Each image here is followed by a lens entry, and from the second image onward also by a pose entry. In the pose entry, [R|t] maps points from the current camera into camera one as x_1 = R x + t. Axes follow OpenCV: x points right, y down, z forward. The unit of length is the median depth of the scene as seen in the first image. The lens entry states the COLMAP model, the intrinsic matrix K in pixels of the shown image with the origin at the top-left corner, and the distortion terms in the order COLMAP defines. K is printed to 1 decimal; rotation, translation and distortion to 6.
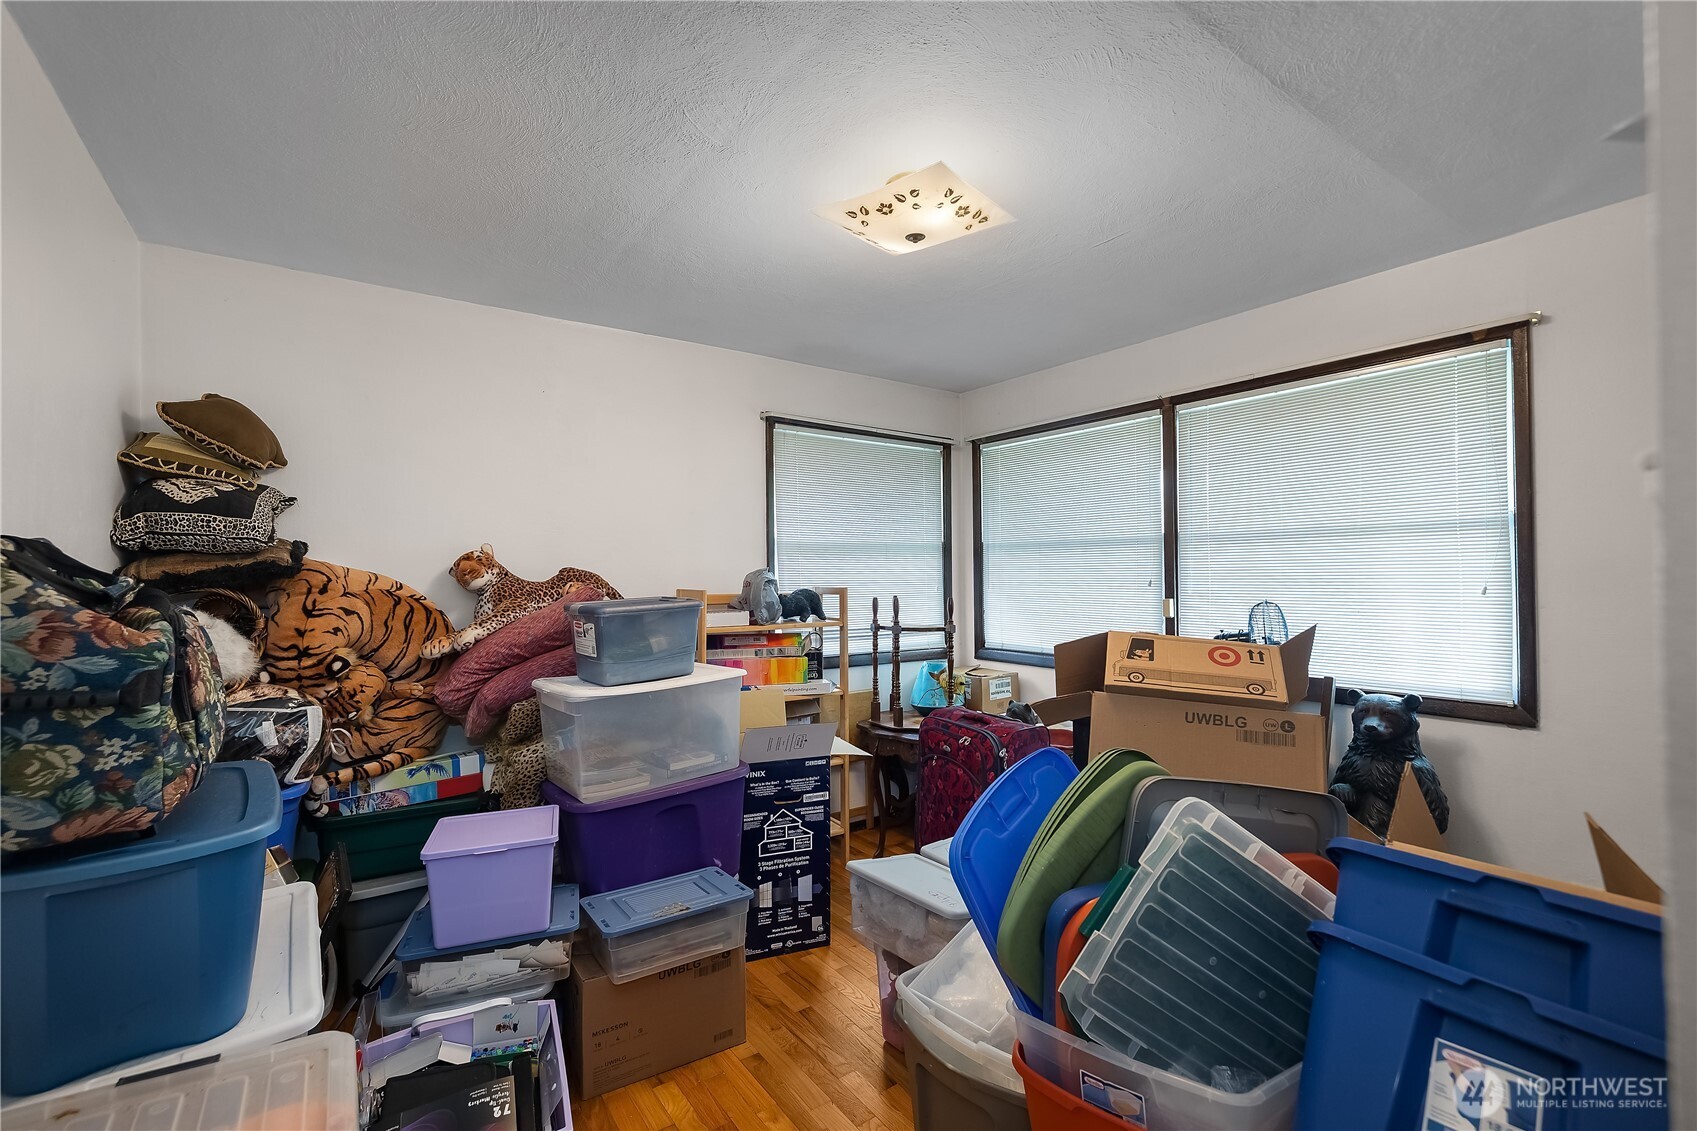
lens RADIAL K [[738.6, 0, 849.1], [0, 738.6, 566.7], [0, 0, 1]] dist [0.004153, -0.001001]
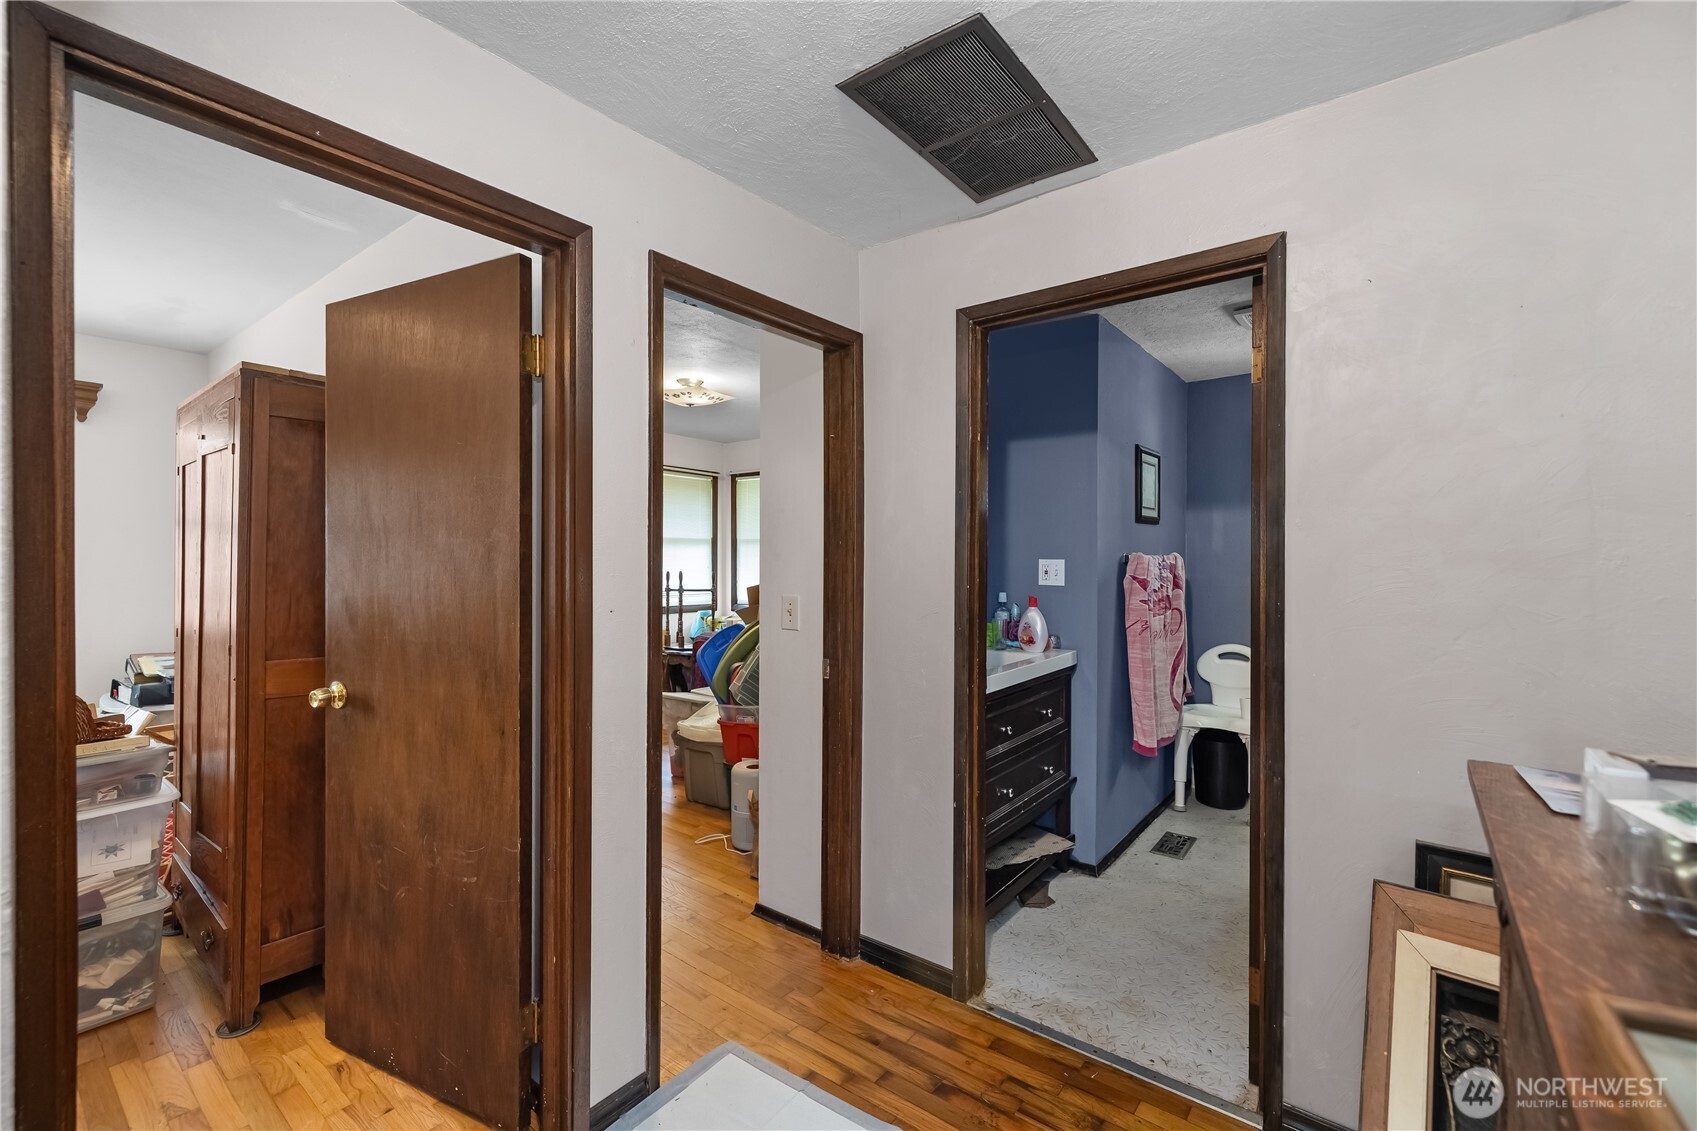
lens RADIAL K [[738.6, 0, 858.2], [0, 738.6, 559.2], [0, 0, 1]] dist [0.004153, -0.001001]
pose [[0.957757, 0.014385, 0.287220, -0.029919], [-0.015390, 0.999881, 0.001242, 0.007138], [-0.287168, -0.005610, 0.957864, -0.655133]]
